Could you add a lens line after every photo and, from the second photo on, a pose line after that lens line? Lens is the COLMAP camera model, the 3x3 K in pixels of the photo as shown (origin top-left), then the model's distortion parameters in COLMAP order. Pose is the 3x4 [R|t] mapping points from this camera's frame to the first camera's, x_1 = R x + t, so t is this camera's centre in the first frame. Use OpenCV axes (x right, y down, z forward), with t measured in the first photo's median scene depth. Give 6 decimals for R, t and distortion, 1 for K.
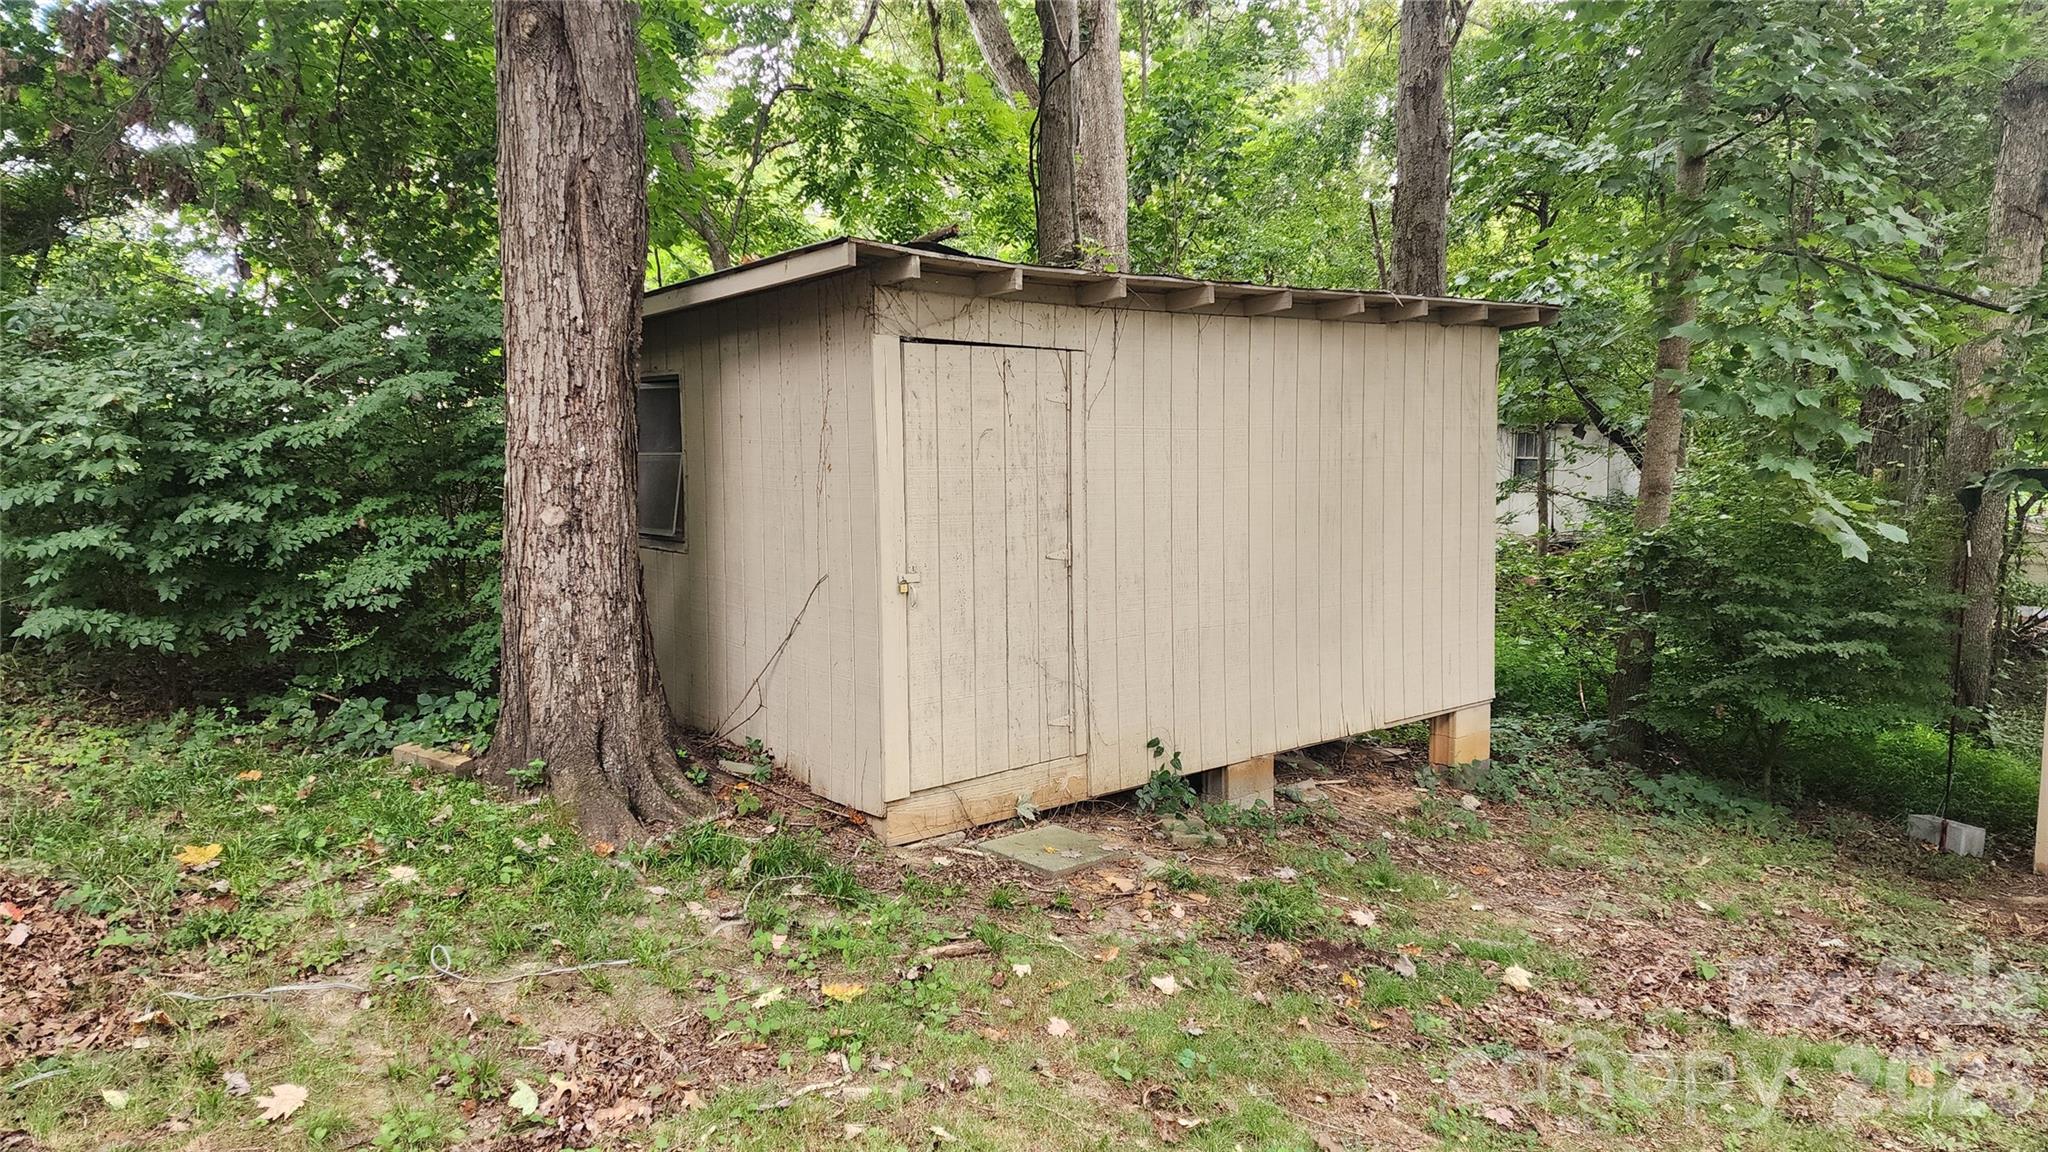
lens RADIAL K [[1357.7, 0, 1004.7], [0, 1357.7, 569.7], [0, 0, 1]] dist [0.087288, -0.072770]
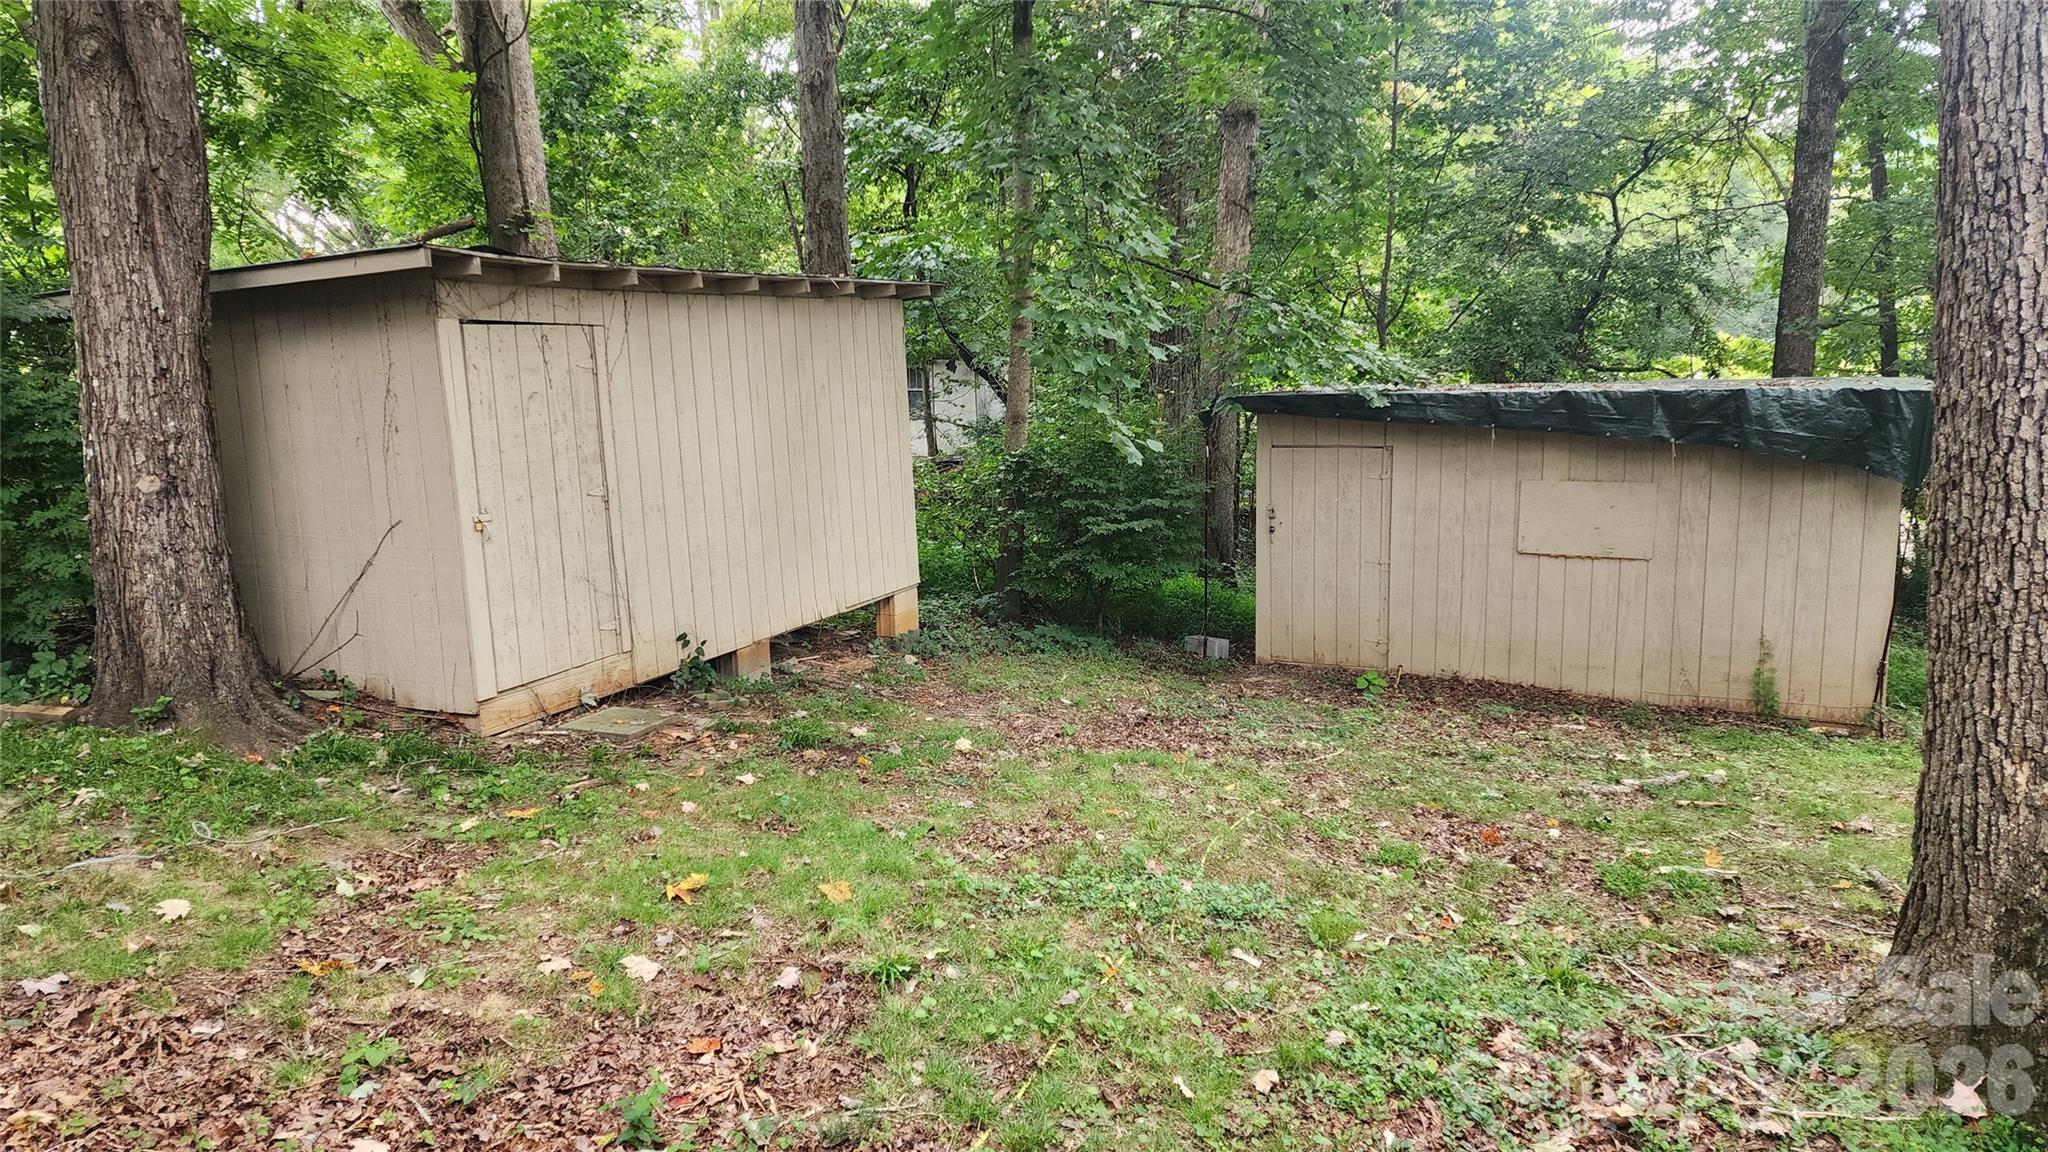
lens RADIAL K [[1357.7, 0, 1028.0], [0, 1357.7, 565.4], [0, 0, 1]] dist [0.087288, -0.072770]
pose [[0.898008, -0.086116, 0.431469, -0.153844], [0.065538, 0.995899, 0.062366, 0.003300], [-0.435070, -0.027727, 0.899969, -0.301874]]
